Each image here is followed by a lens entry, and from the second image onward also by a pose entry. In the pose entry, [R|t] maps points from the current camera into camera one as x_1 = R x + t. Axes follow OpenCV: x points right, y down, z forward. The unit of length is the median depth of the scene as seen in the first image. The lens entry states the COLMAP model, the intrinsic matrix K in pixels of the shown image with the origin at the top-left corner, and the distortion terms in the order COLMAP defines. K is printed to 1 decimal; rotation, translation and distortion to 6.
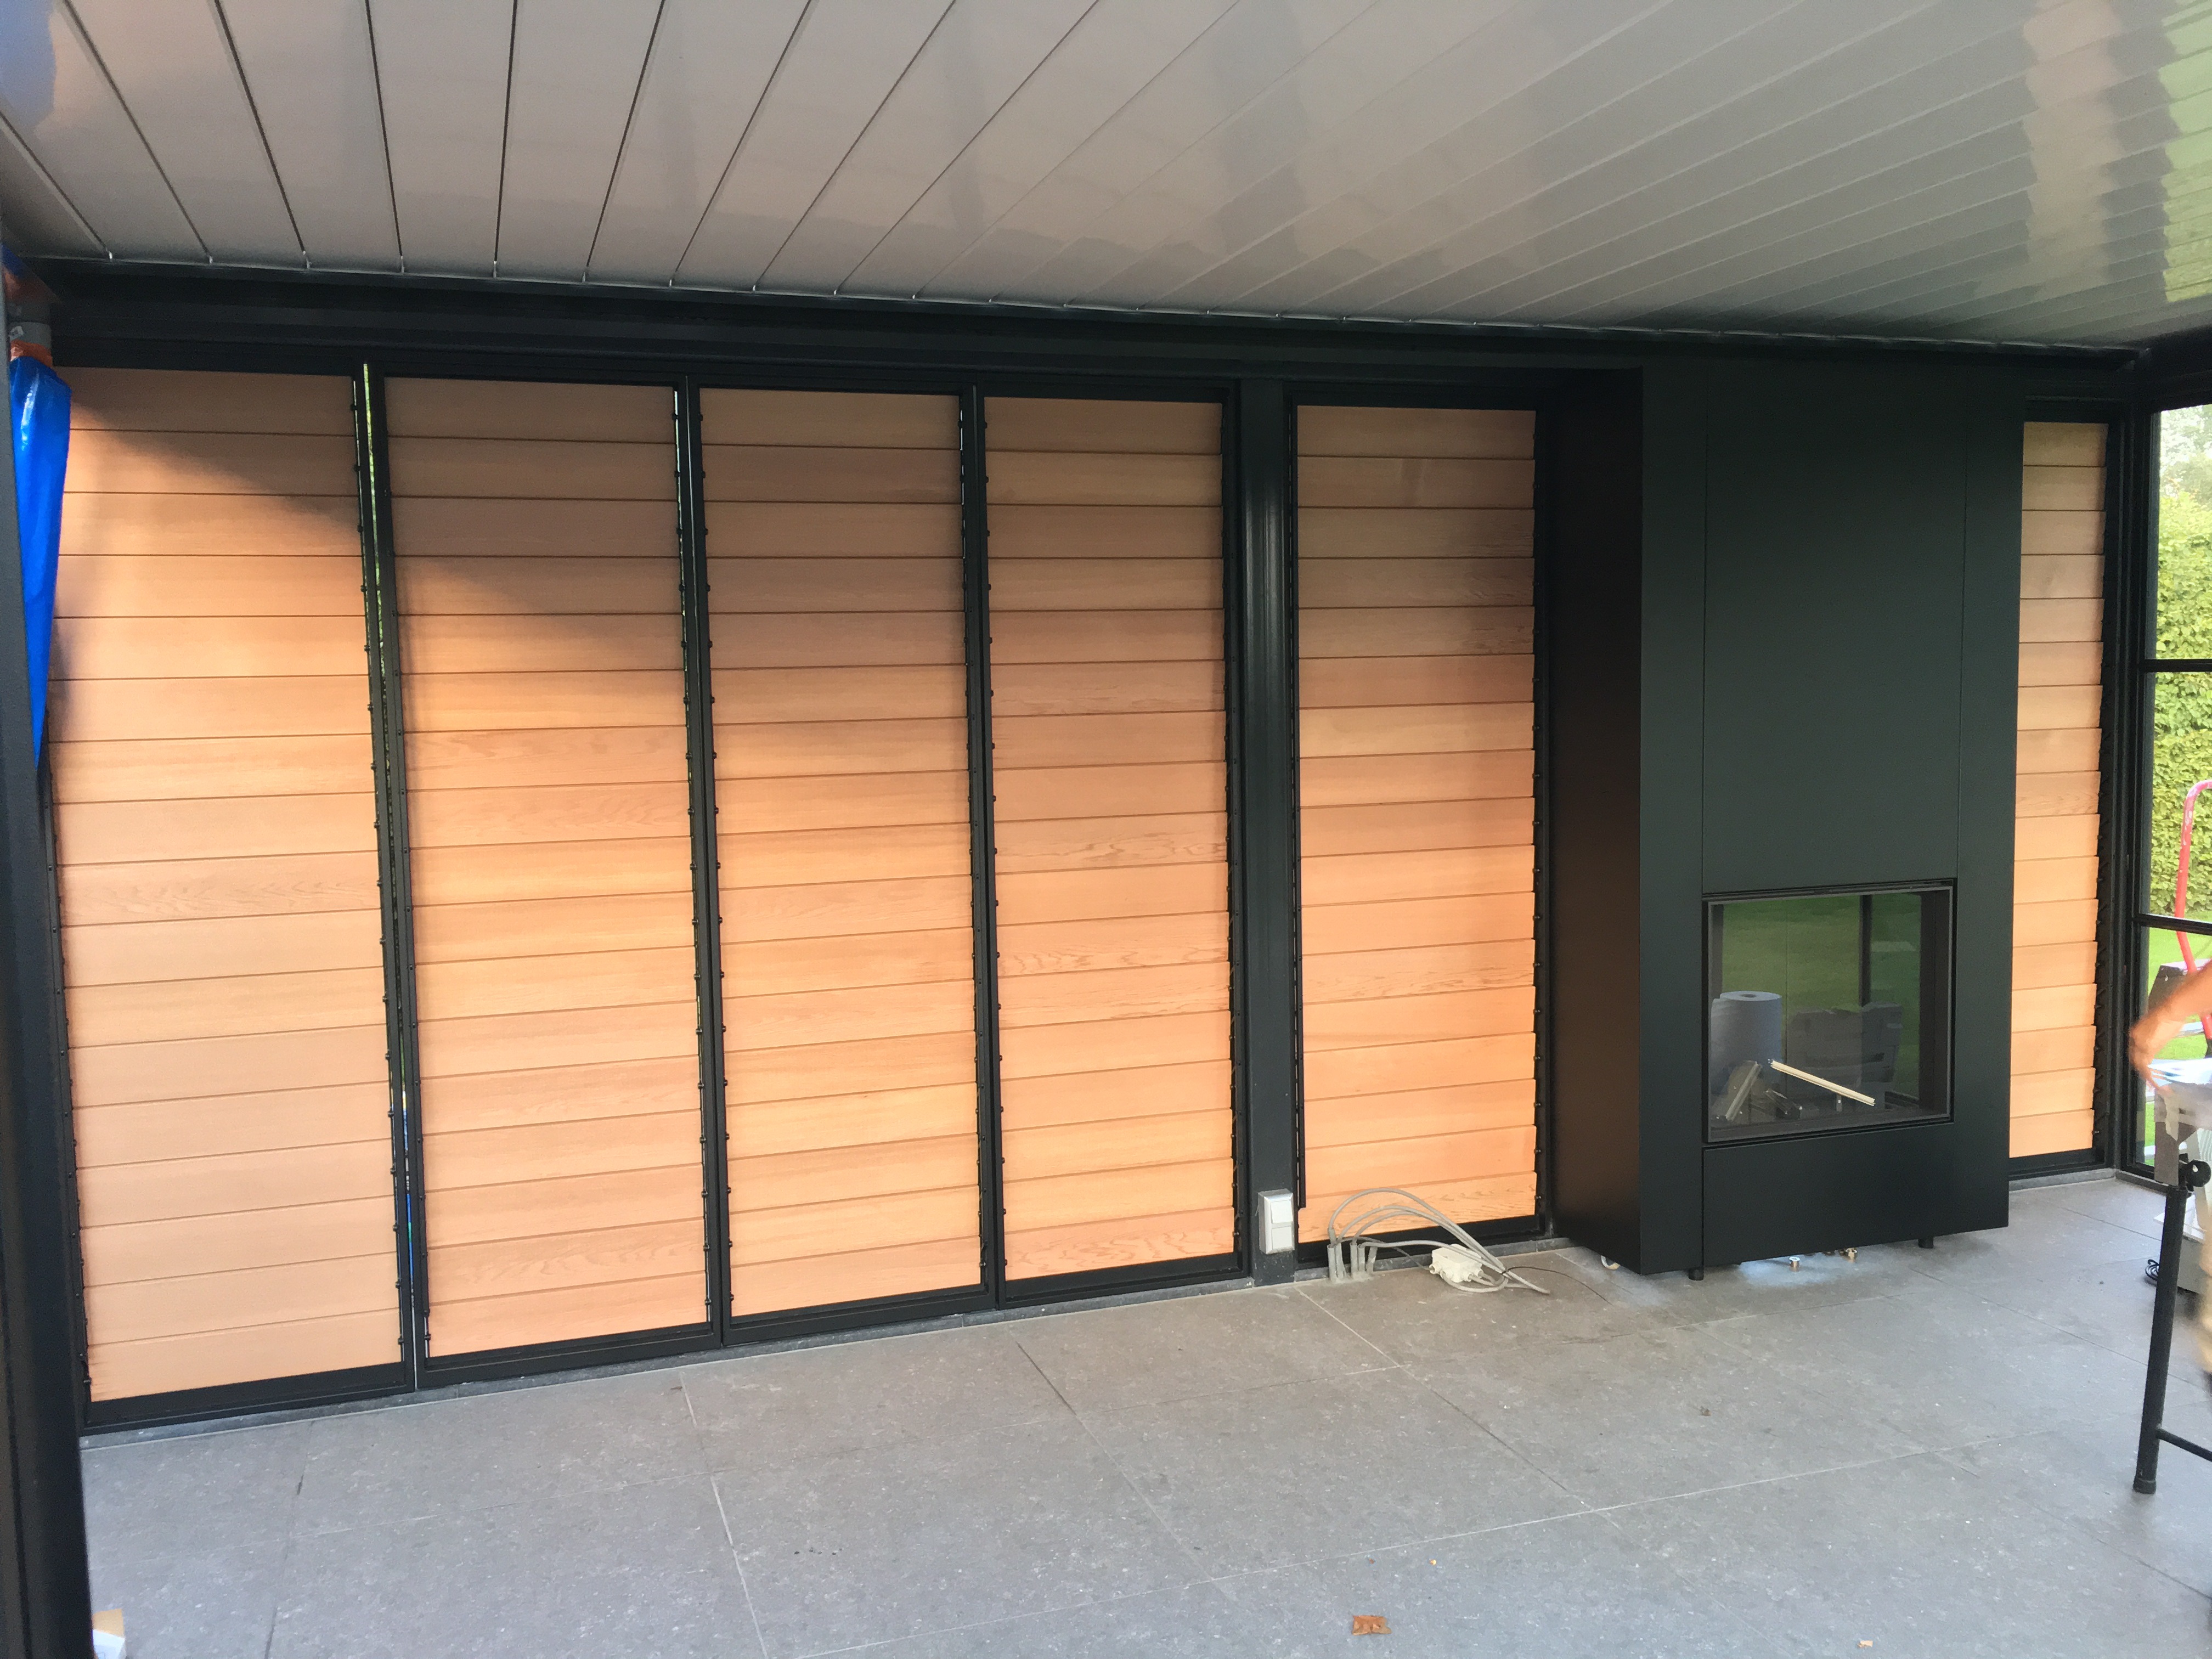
lens RADIAL K [[1883.6, 0, 1099.1], [0, 1883.6, 823.3], [0, 0, 1]] dist [0.079573, -0.101075]
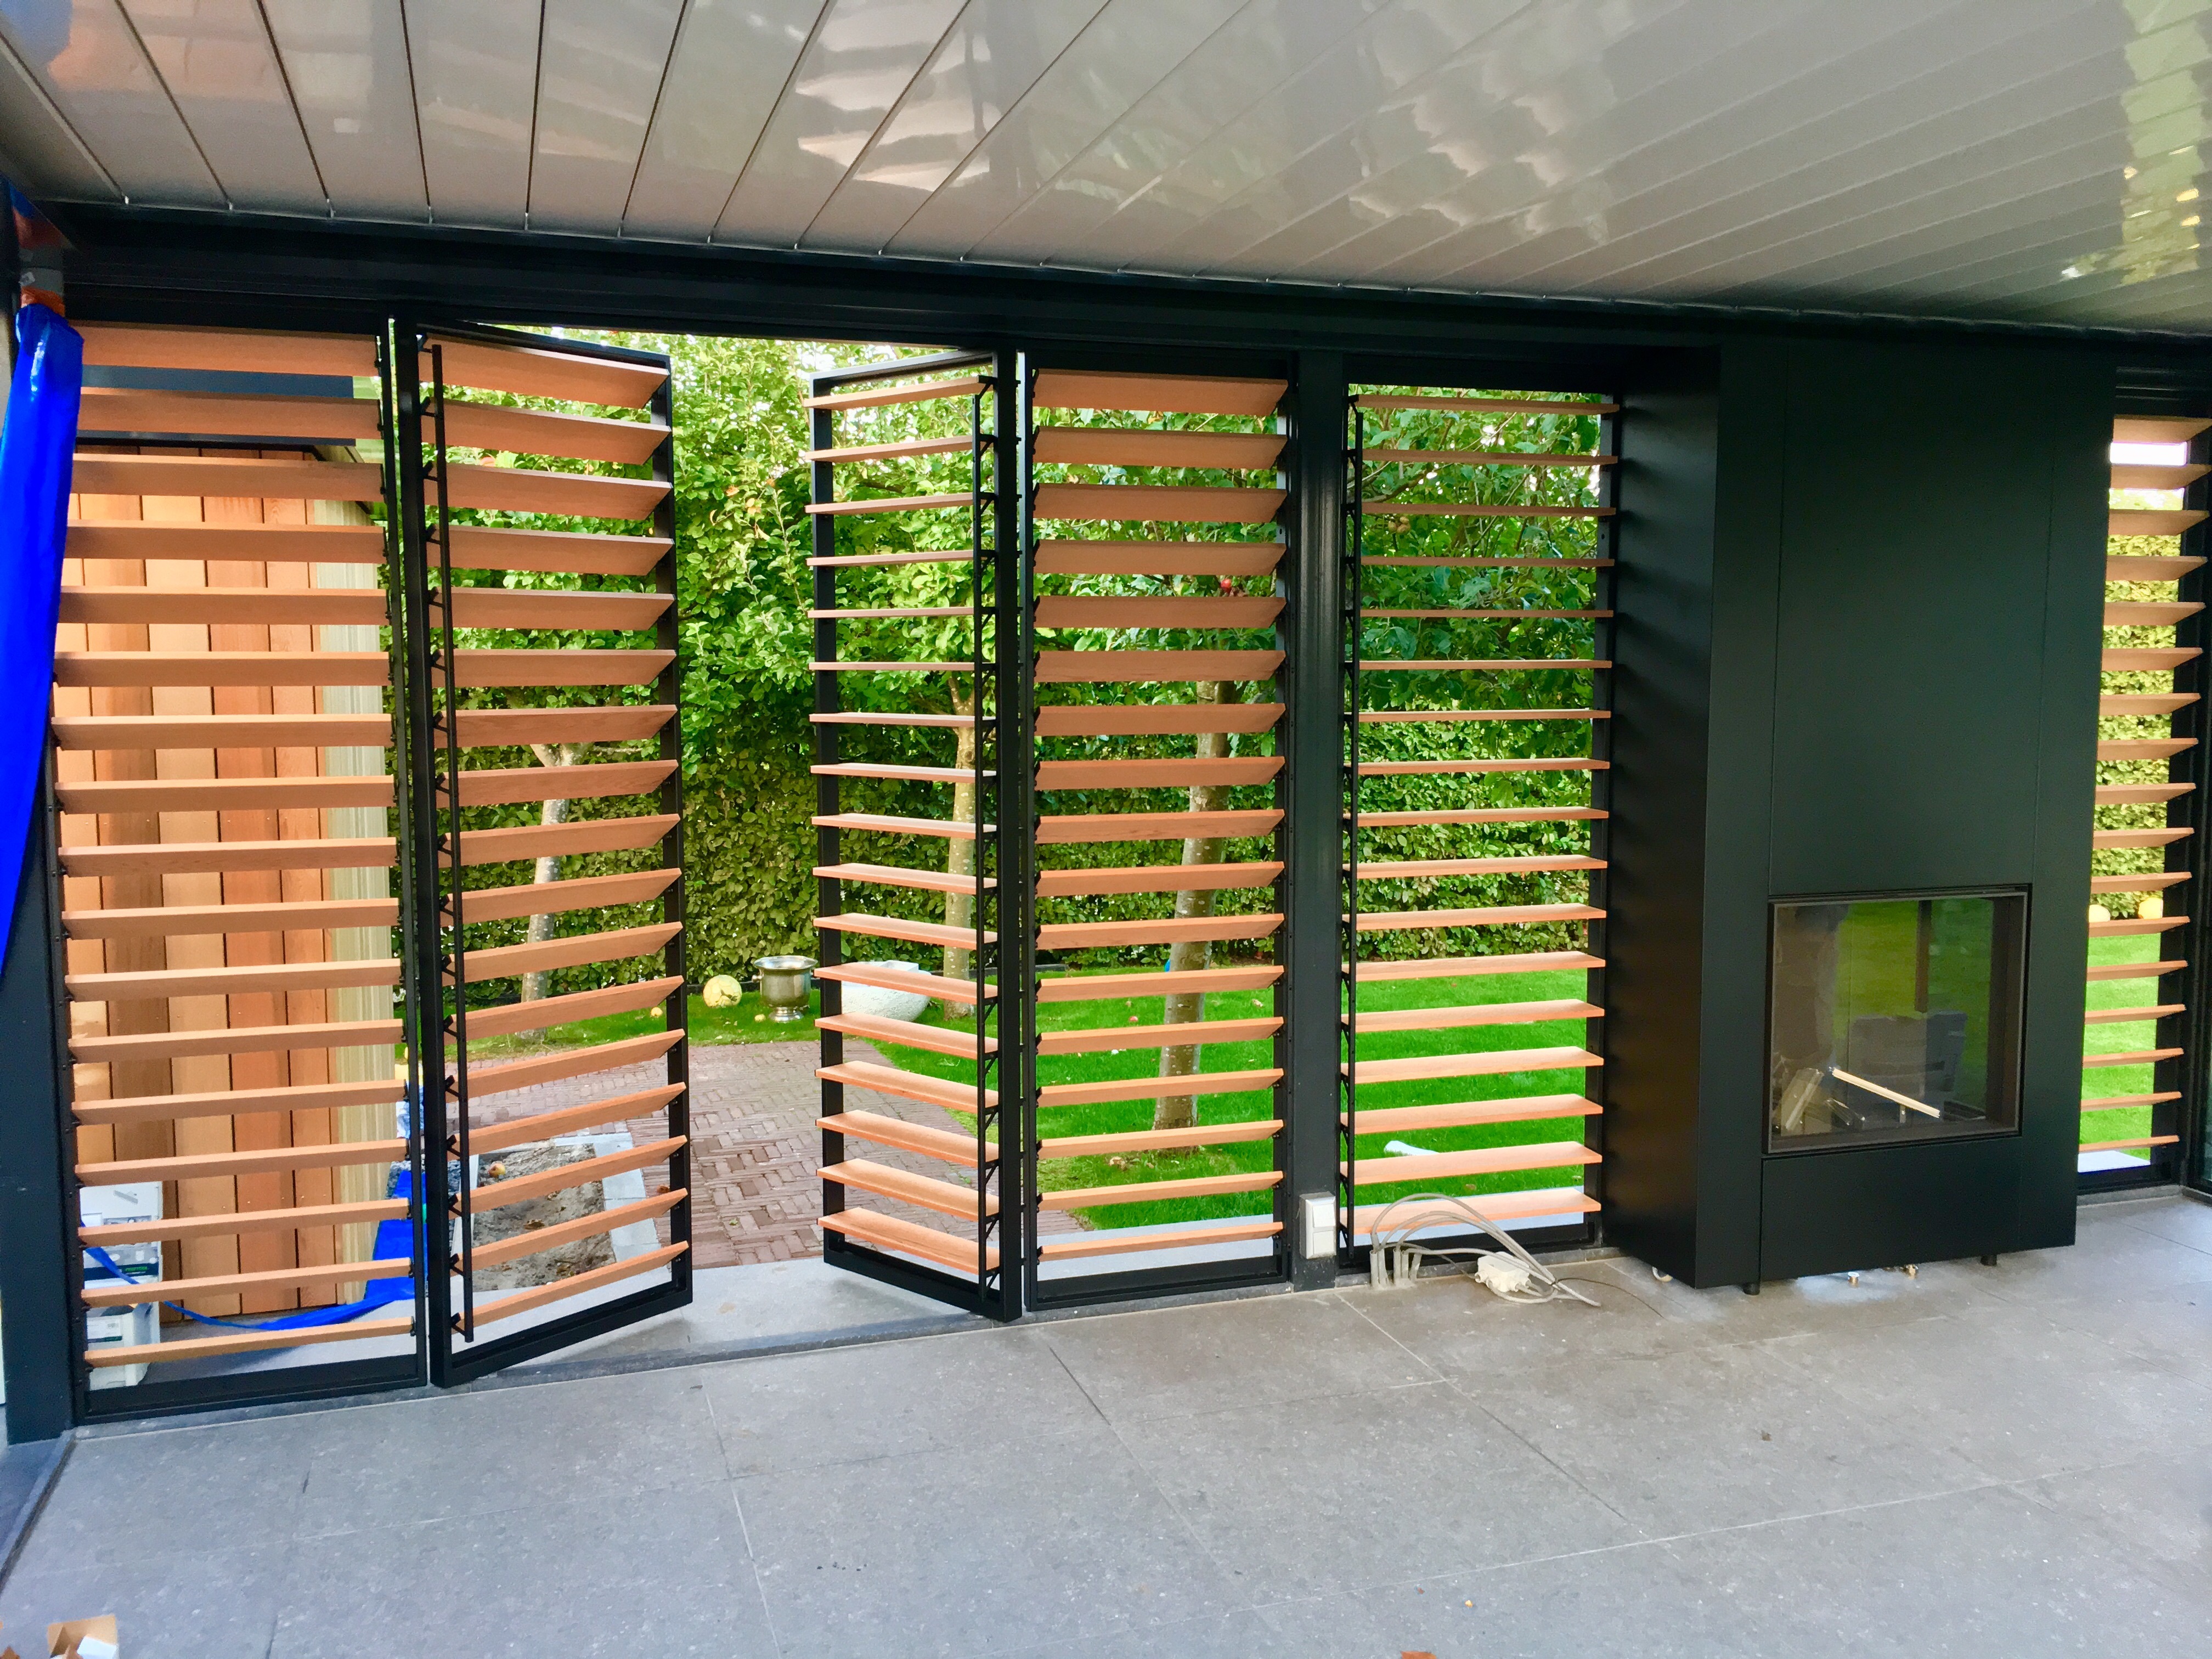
lens RADIAL K [[1883.6, 0, 1111.1], [0, 1883.6, 828.1], [0, 0, 1]] dist [0.079573, -0.101075]
pose [[0.999796, 0.018636, -0.007757, -0.008896], [-0.018540, 0.999754, 0.012185, -0.002663], [0.007982, -0.012039, 0.999896, 0.036237]]
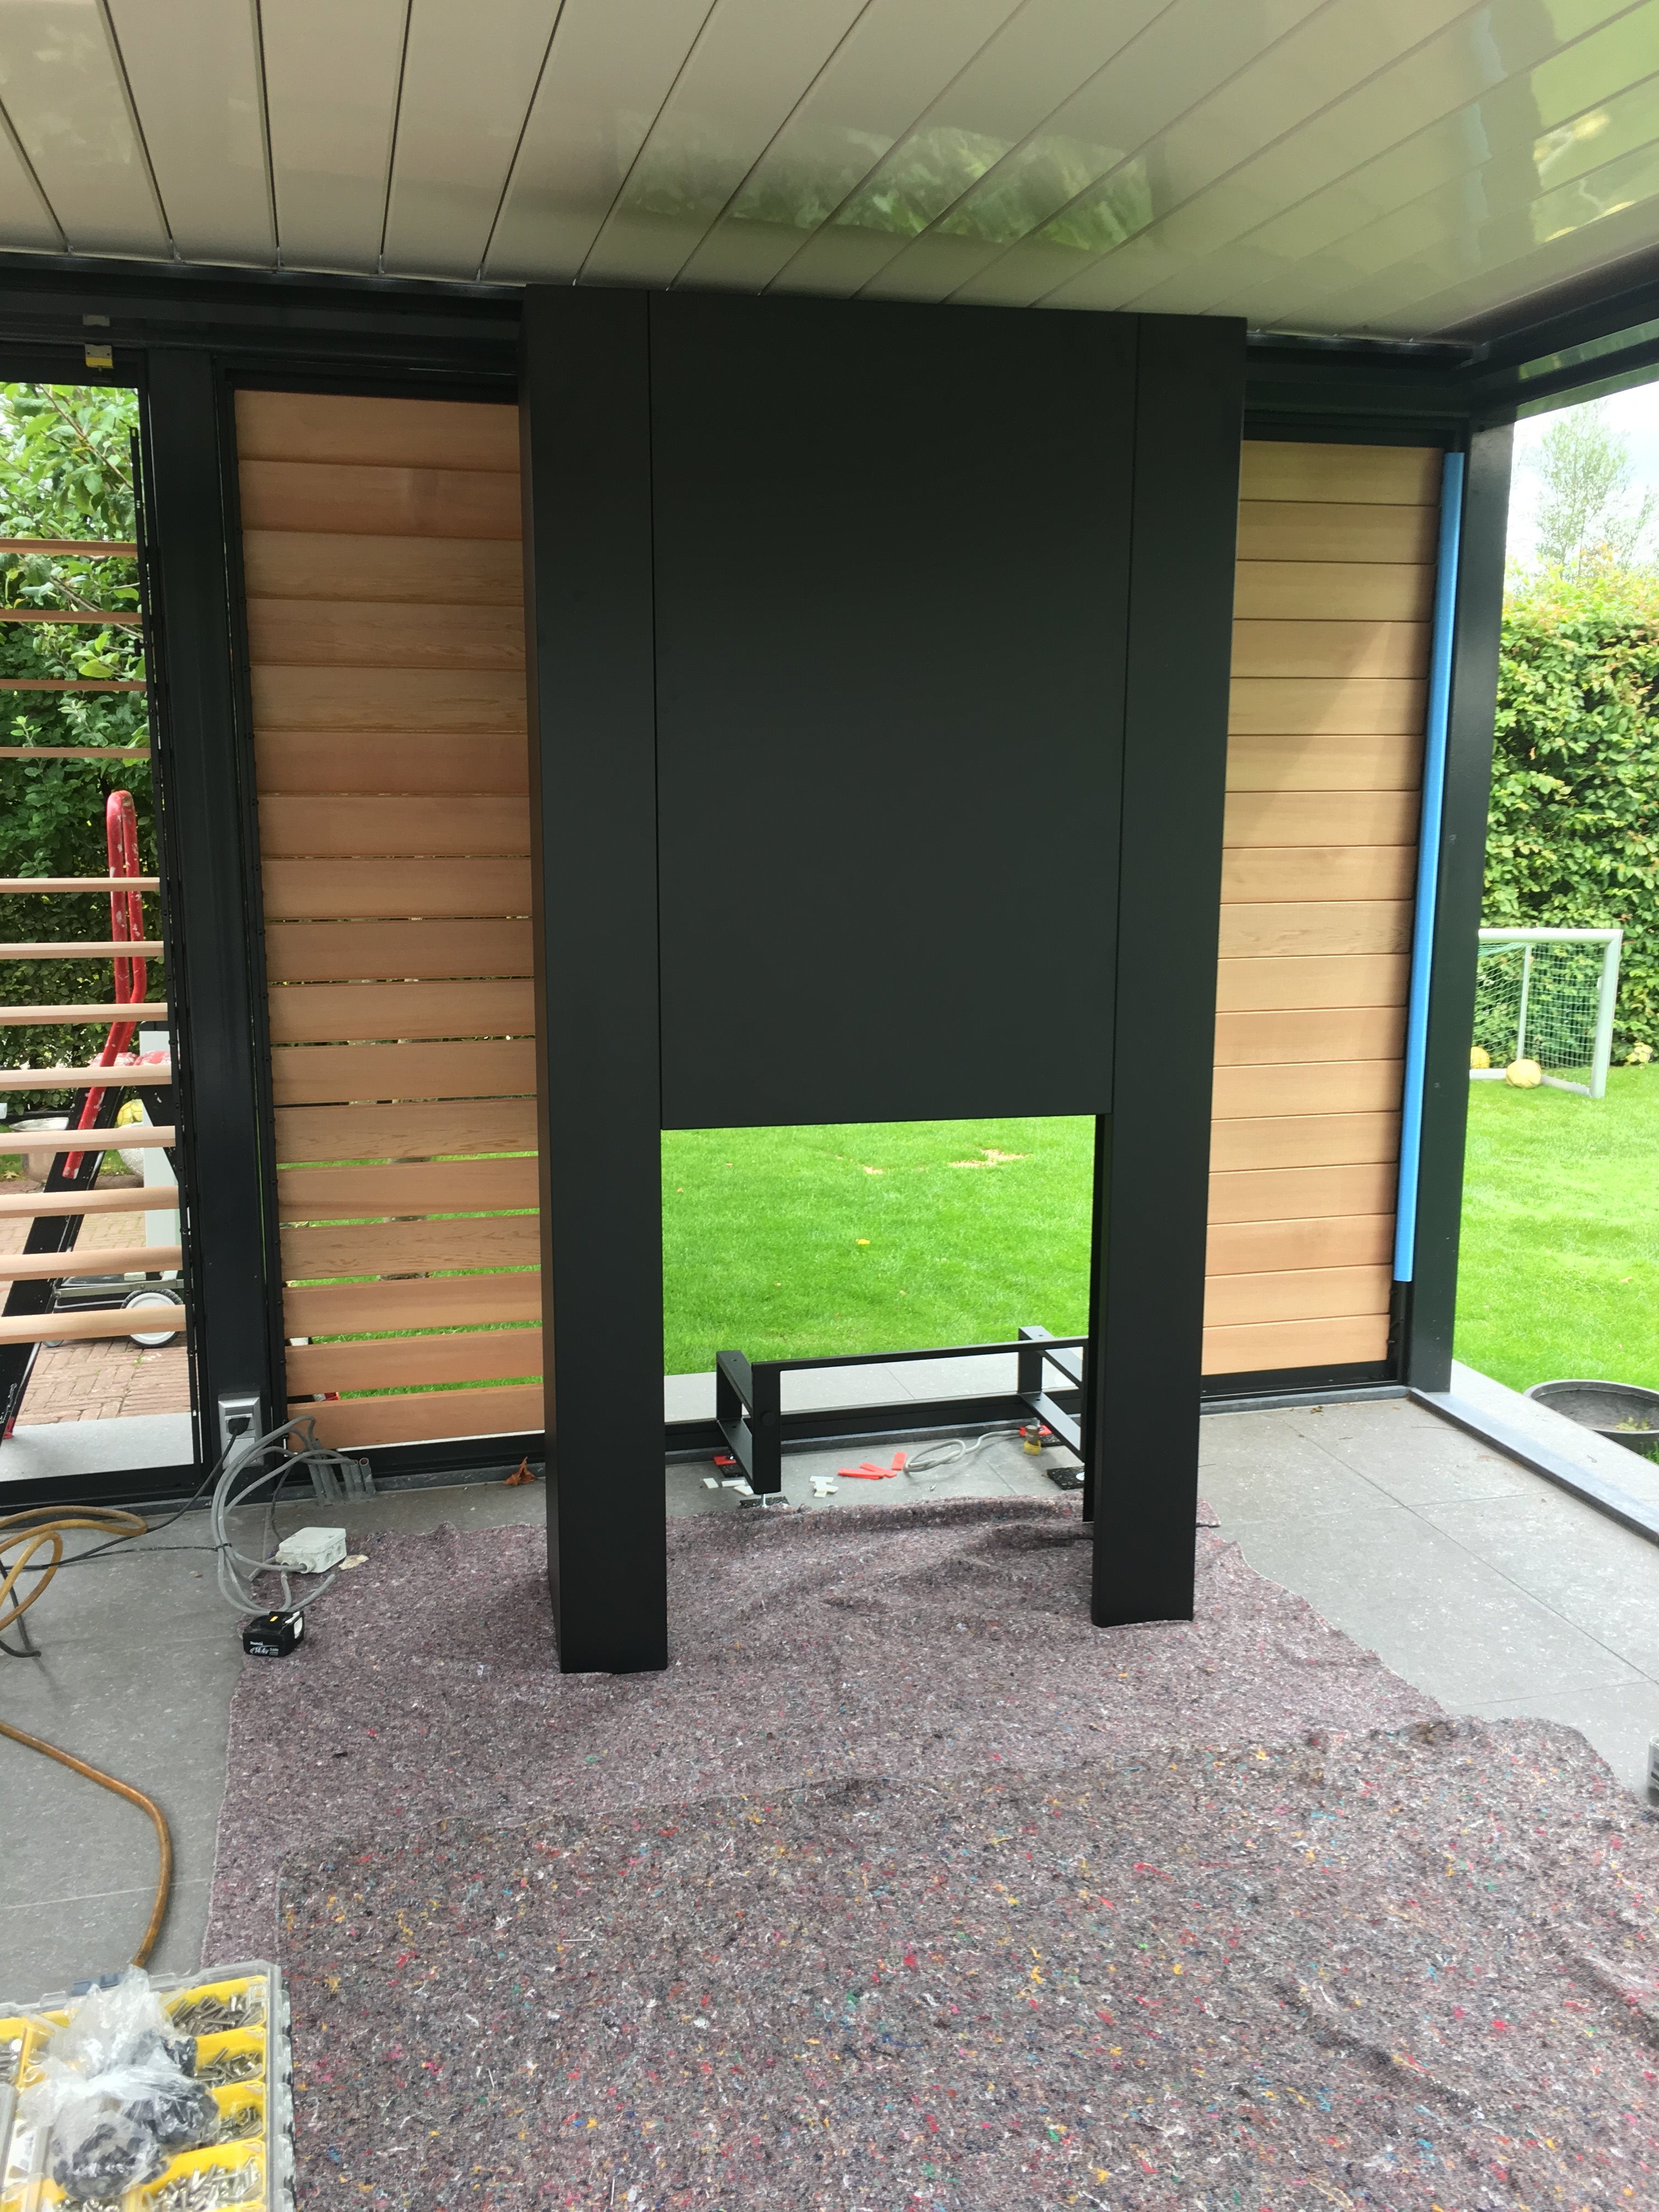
lens RADIAL K [[1883.6, 0, 825.2], [0, 1883.6, 1091.0], [0, 0, 1]] dist [0.079573, -0.101075]
pose [[0.997940, 0.039790, -0.050325, 0.407454], [-0.033655, 0.992518, 0.117371, -0.041268], [0.054619, -0.115435, 0.991812, 0.237648]]
